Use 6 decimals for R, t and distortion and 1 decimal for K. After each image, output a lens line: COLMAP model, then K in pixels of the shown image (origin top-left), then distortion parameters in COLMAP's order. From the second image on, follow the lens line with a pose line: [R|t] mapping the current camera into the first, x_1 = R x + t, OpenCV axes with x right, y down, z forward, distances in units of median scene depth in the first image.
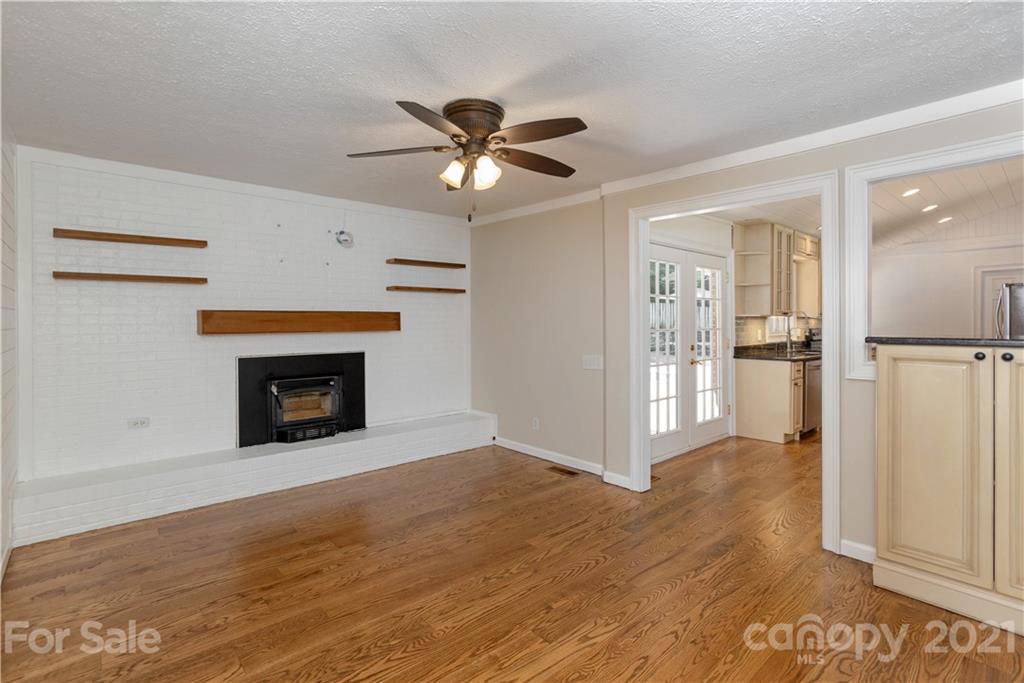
lens RADIAL K [[498.8, 0, 506.8], [0, 498.8, 325.9], [0, 0, 1]] dist [-0.023518, 0.012318]
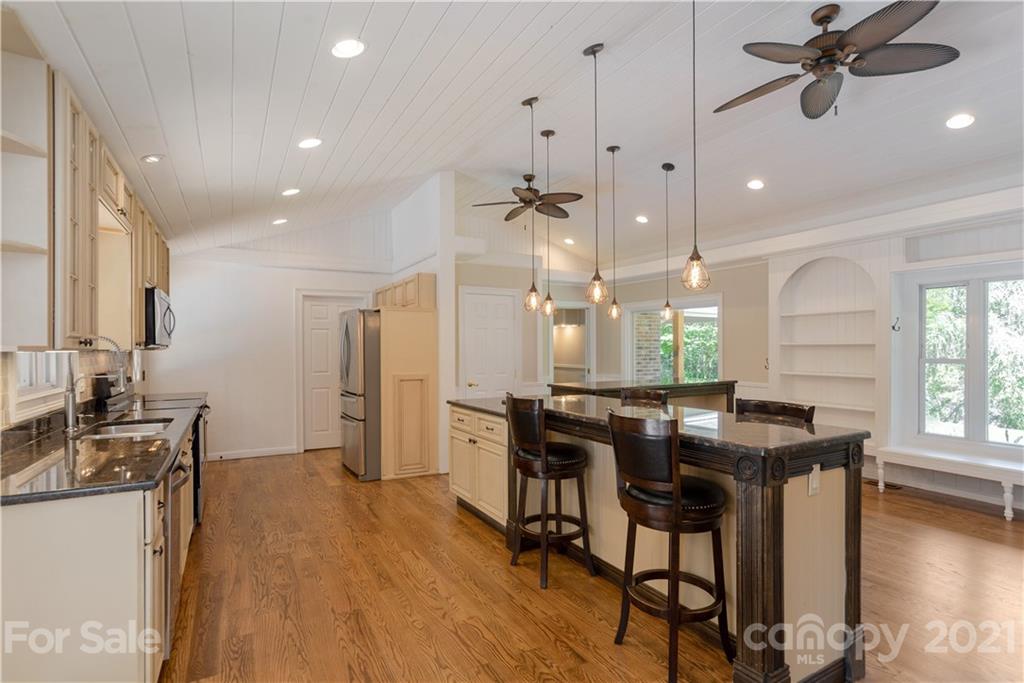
lens RADIAL K [[498.8, 0, 486.1], [0, 498.8, 354.9], [0, 0, 1]] dist [-0.023518, 0.012318]
pose [[0.251154, -0.008573, 0.967909, 0.292067], [0.001376, 0.999963, 0.008500, -0.019928], [-0.967946, -0.000803, 0.251157, 0.641745]]
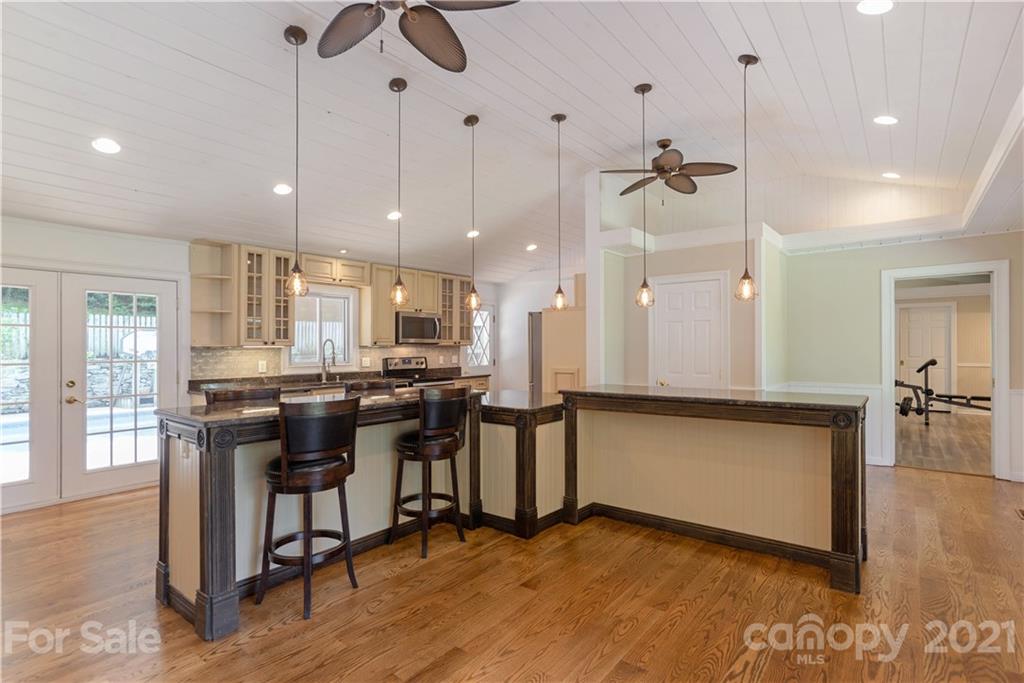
lens RADIAL K [[498.8, 0, 520.5], [0, 498.8, 348.0], [0, 0, 1]] dist [-0.023518, 0.012318]
pose [[0.987461, -0.000175, 0.157866, 0.904572], [-0.000303, 0.999995, 0.003000, -0.020482], [-0.157866, -0.003010, 0.987456, 0.026298]]
